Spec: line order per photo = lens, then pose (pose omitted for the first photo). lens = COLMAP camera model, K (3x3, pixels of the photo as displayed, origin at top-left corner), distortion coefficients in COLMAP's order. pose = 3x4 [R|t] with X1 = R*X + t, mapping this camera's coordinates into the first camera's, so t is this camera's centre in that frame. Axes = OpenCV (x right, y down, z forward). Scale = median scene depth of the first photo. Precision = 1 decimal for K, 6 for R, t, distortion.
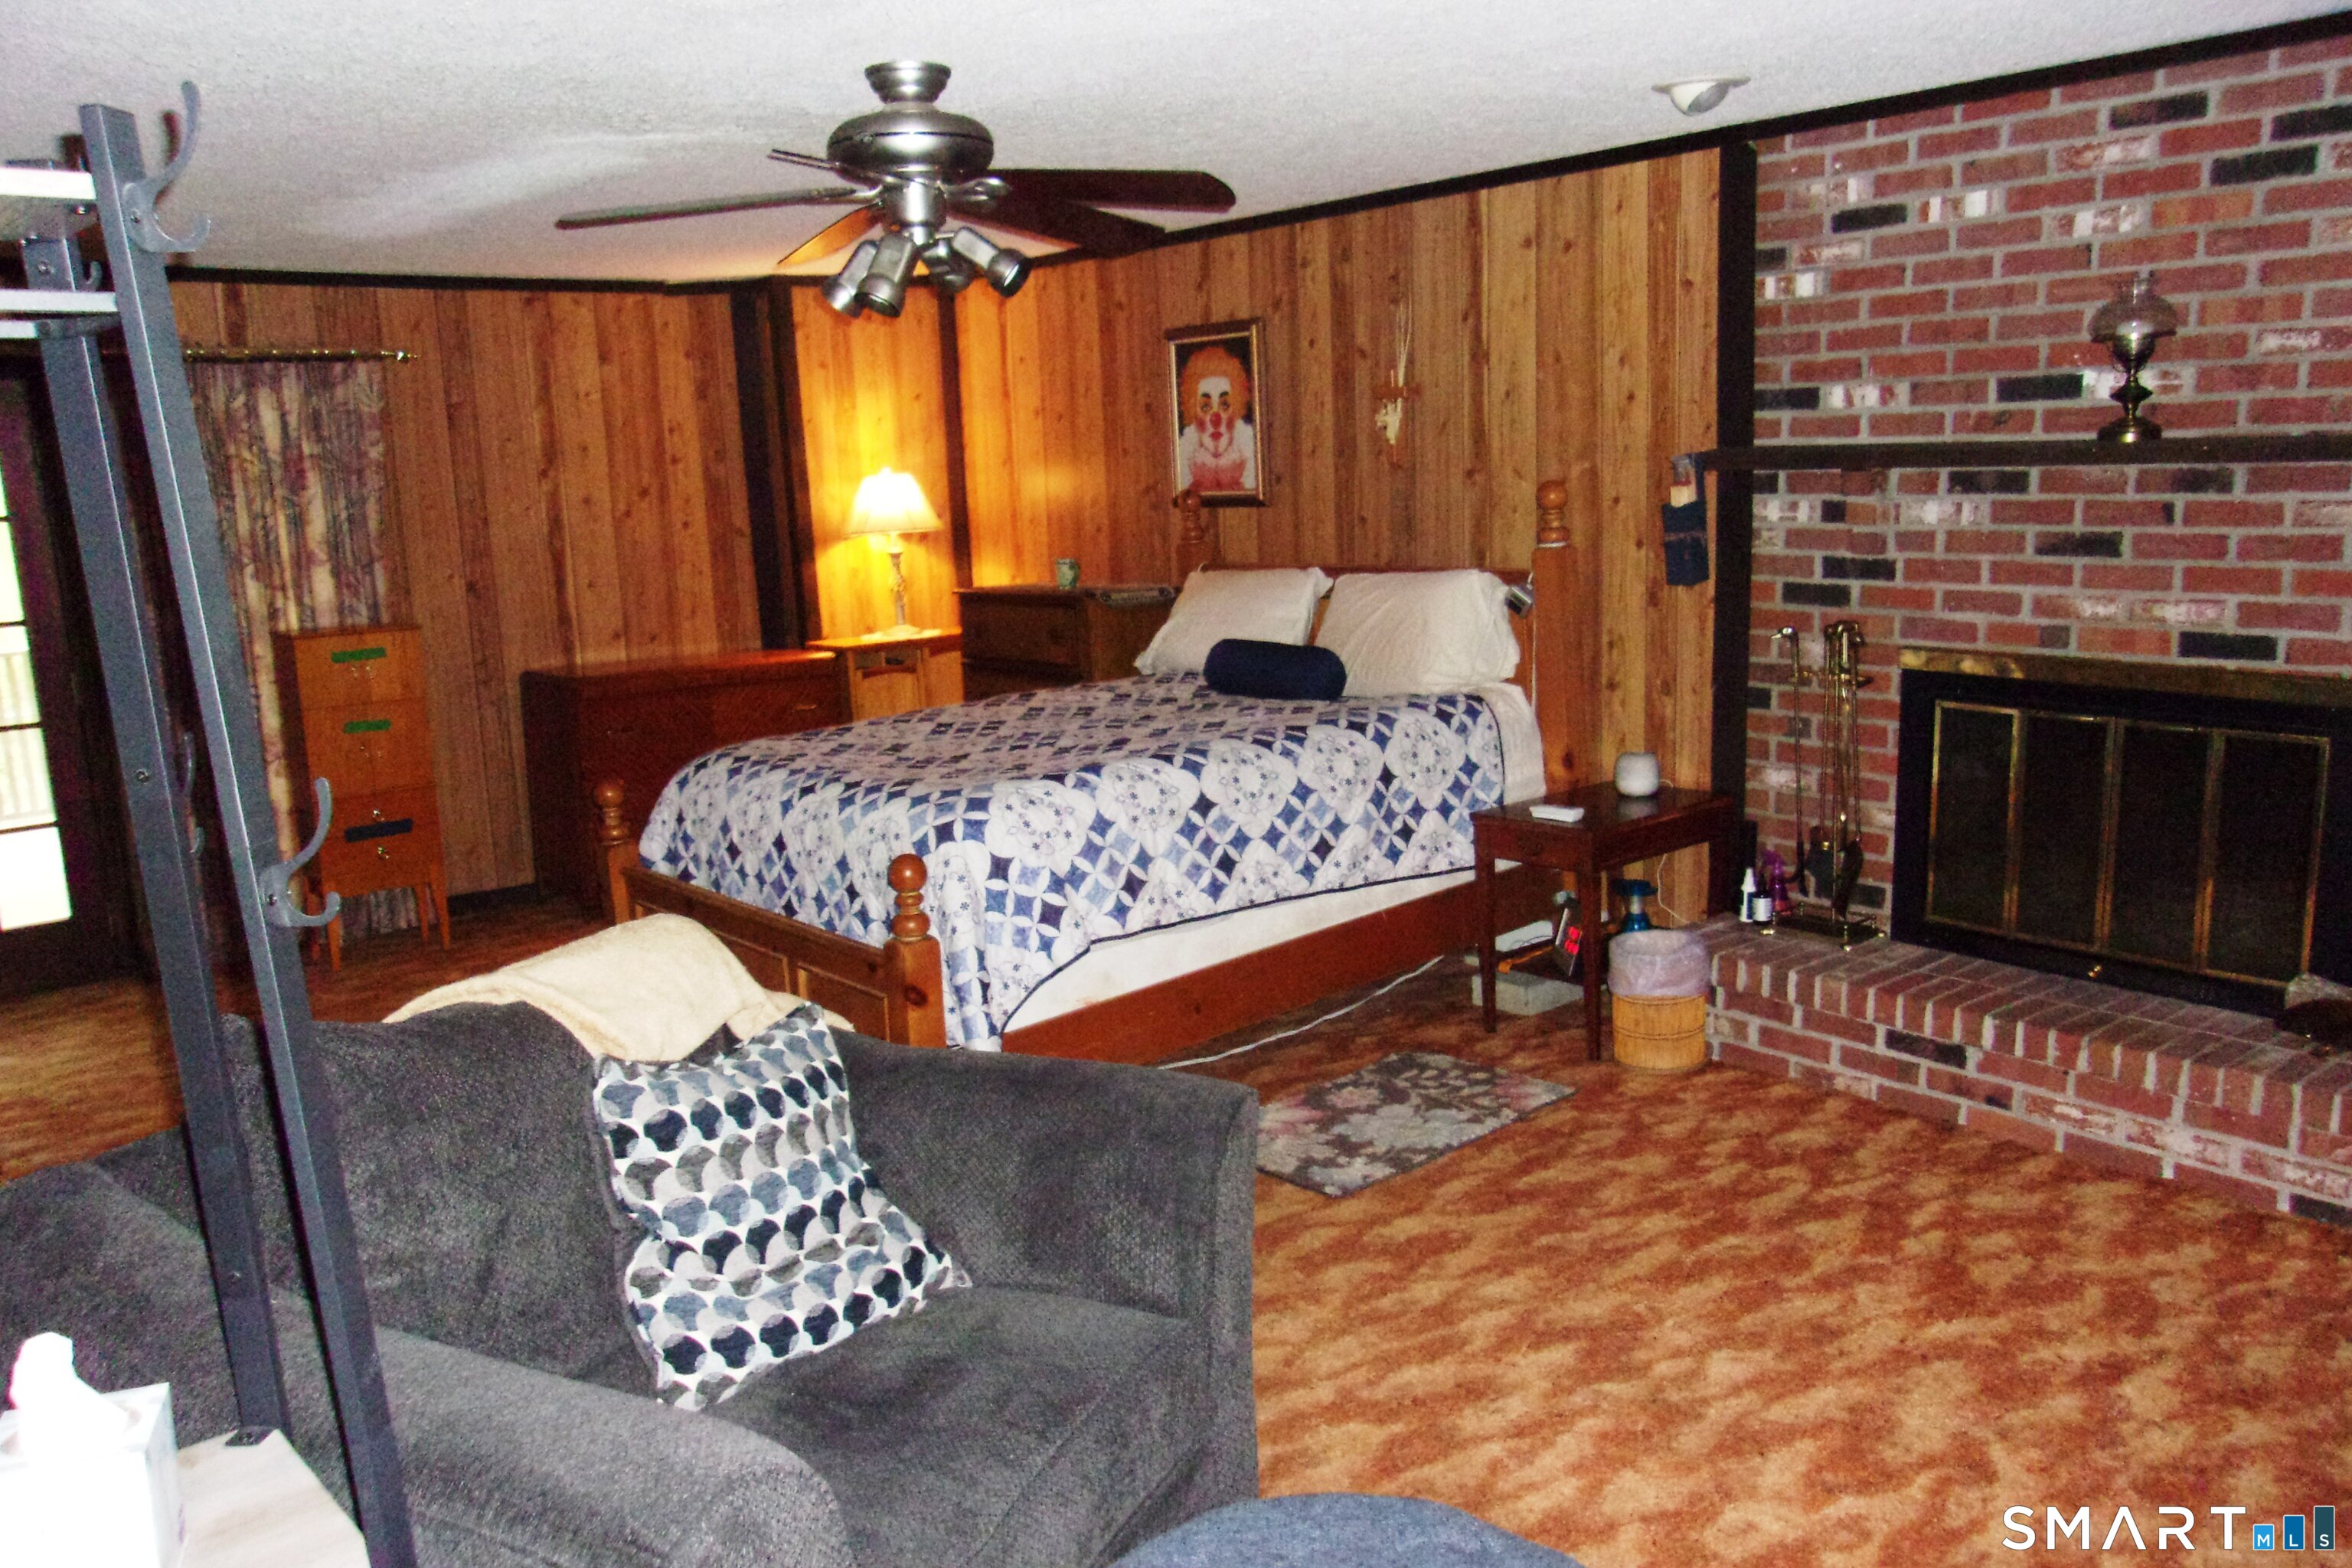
lens RADIAL K [[1846.6, 0, 1176.0], [0, 1846.6, 784.0], [0, 0, 1]] dist [0.001638, 0.001515]
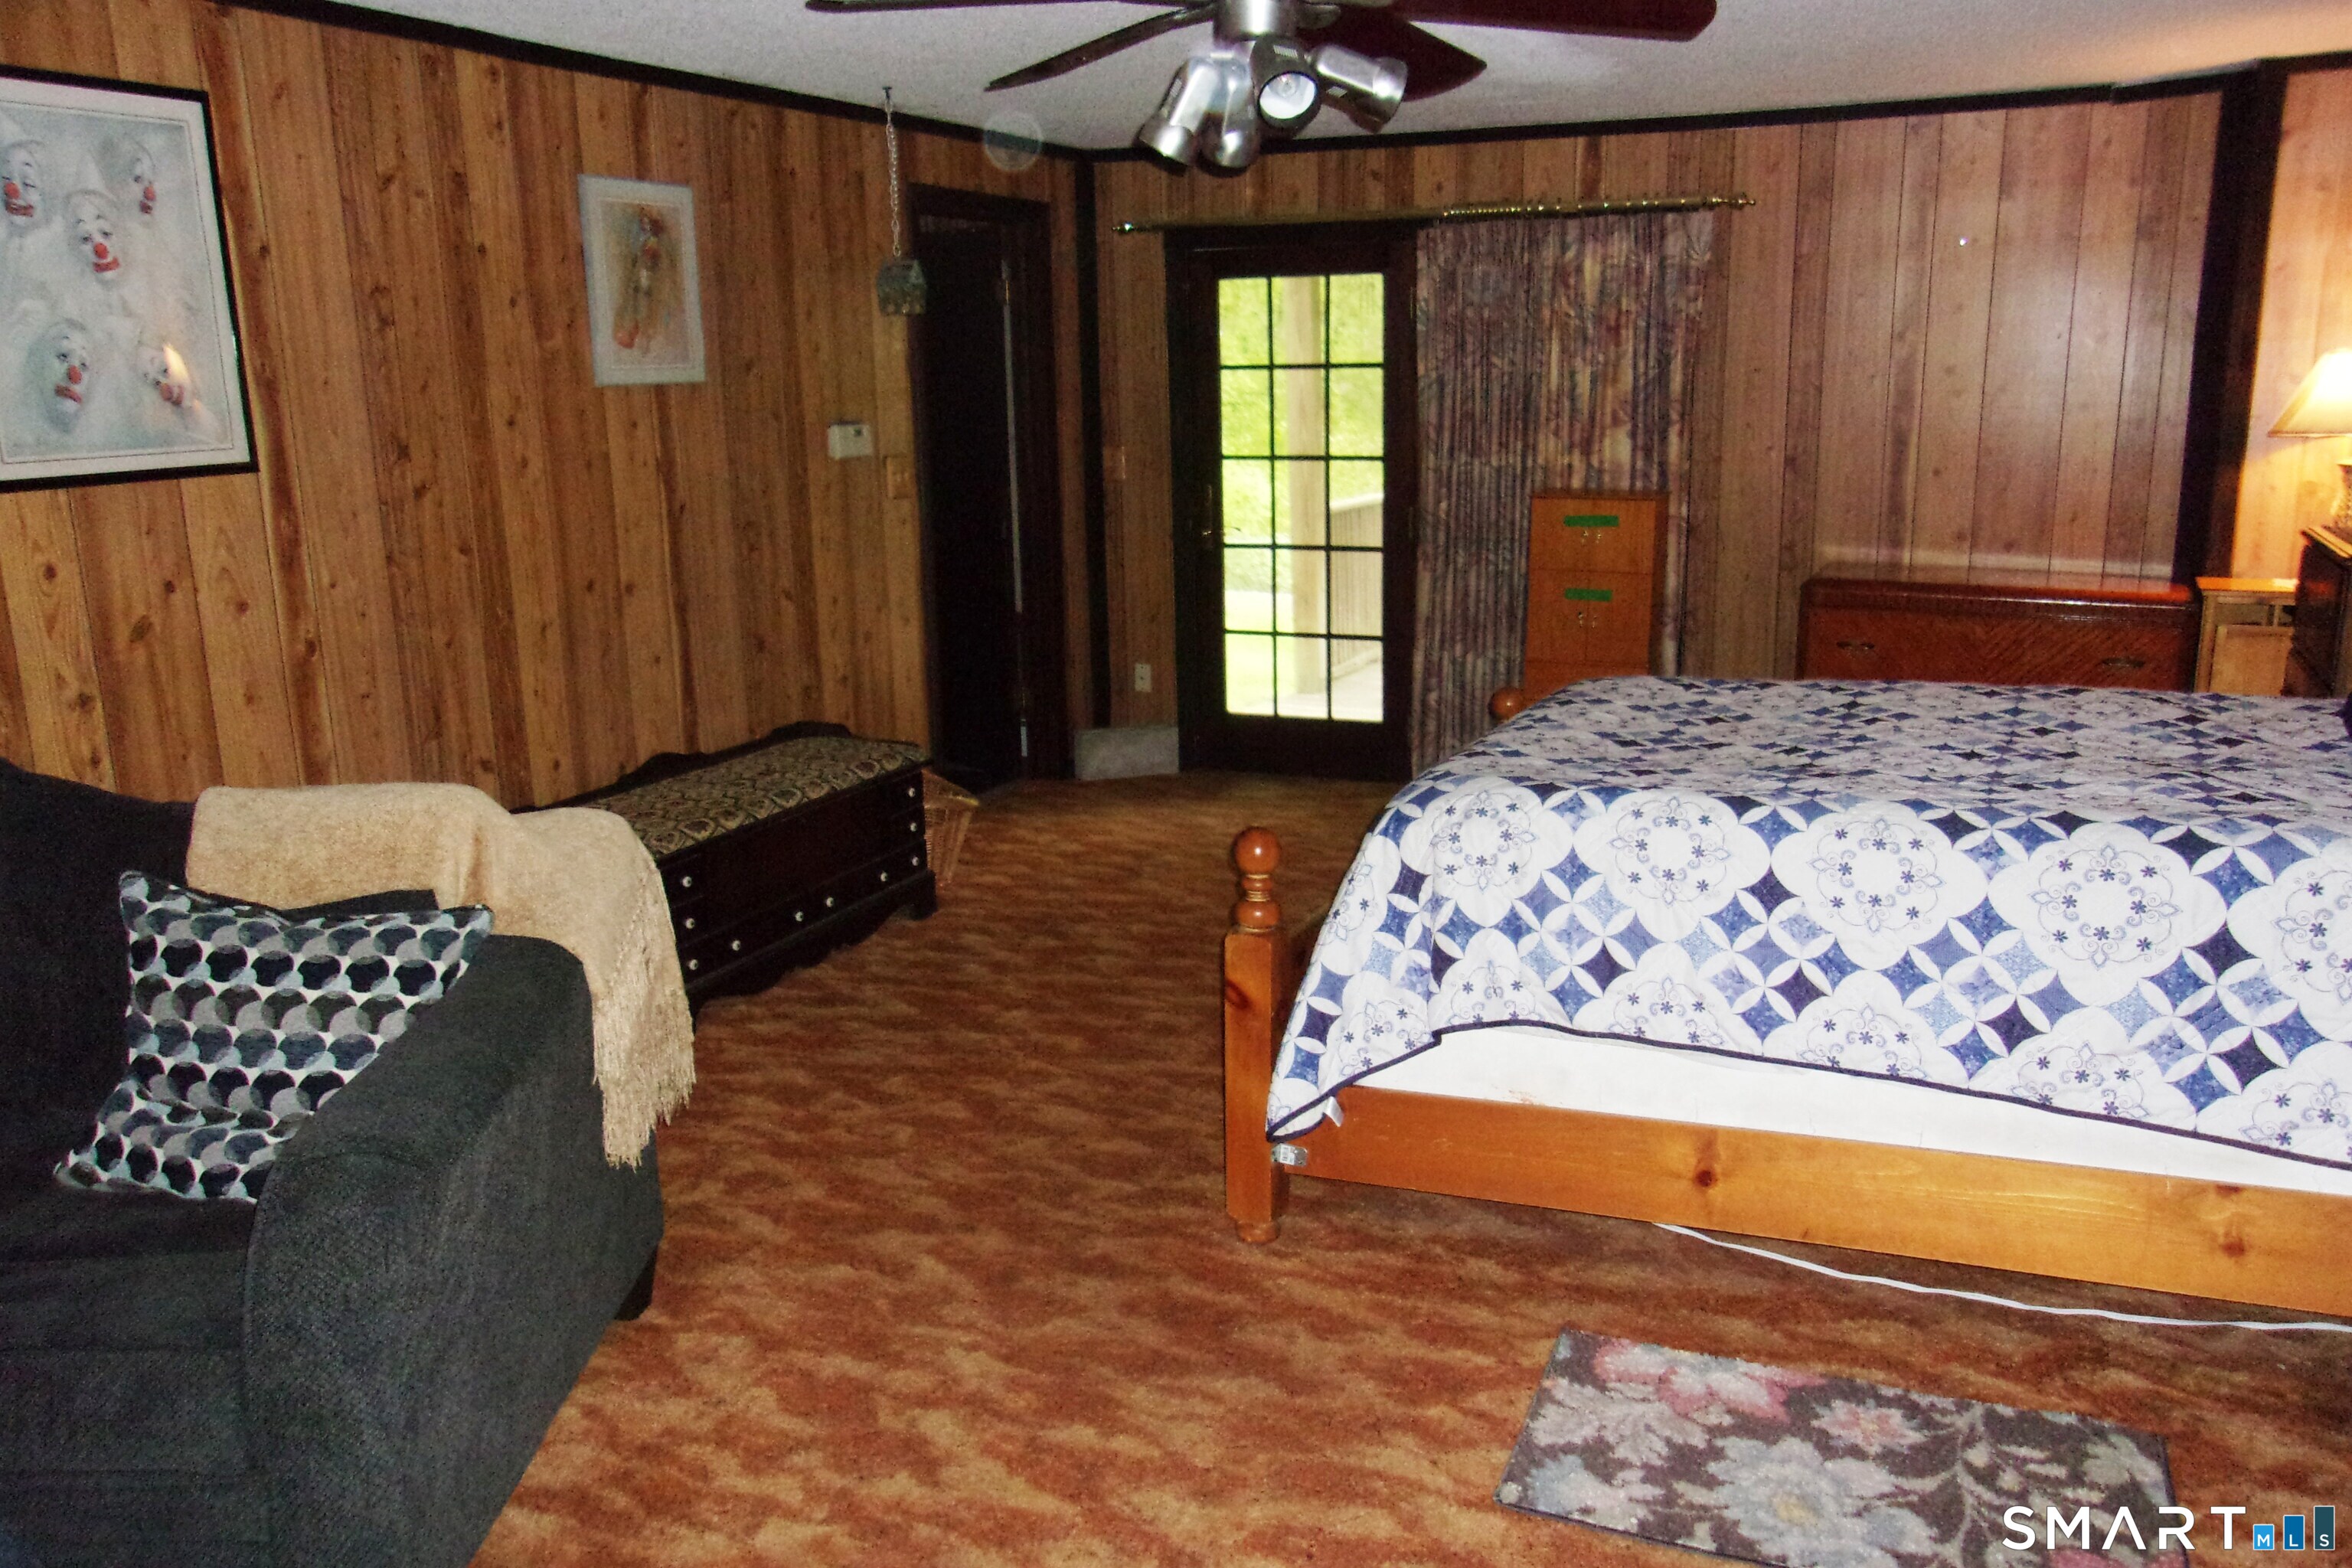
lens RADIAL K [[1846.6, 0, 1176.0], [0, 1846.6, 784.0], [0, 0, 1]] dist [0.001638, 0.001515]
pose [[0.434201, 0.235728, -0.869426, 0.461251], [-0.158201, 0.970108, 0.184019, -0.107362], [0.886816, 0.057643, 0.458514, 0.490555]]
